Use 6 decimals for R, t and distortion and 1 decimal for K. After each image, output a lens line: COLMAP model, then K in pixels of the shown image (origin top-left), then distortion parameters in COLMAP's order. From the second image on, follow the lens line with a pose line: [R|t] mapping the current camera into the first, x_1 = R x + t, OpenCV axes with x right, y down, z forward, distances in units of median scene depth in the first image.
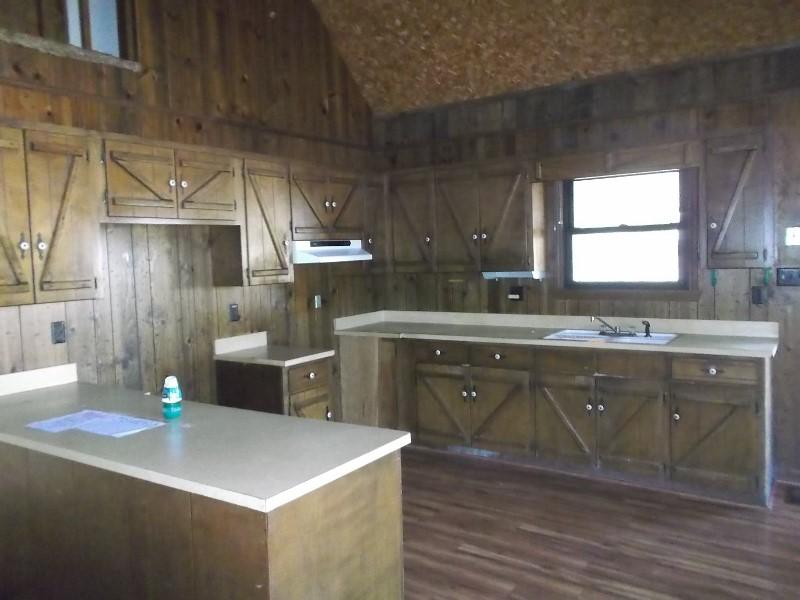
lens RADIAL K [[612.5, 0, 400.0], [0, 612.5, 300.0], [0, 0, 1]] dist [-0.002414, -0.036590]
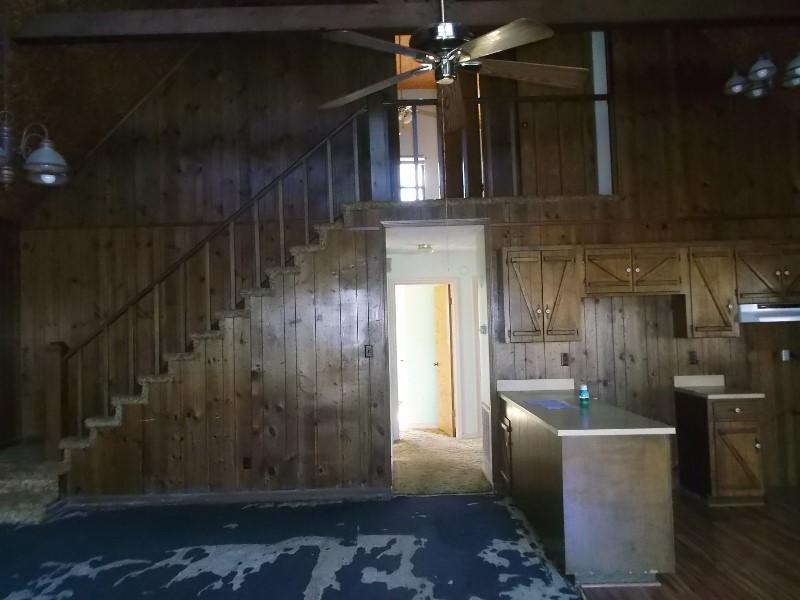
lens RADIAL K [[610.6, 0, 400.0], [0, 610.6, 300.0], [0, 0, 1]] dist [0.004155, 0.002275]
pose [[0.548619, -0.011428, -0.835995, 0.545952], [-0.057595, 0.997015, -0.051425, 0.000263], [0.834087, 0.076362, 0.546323, -0.305184]]
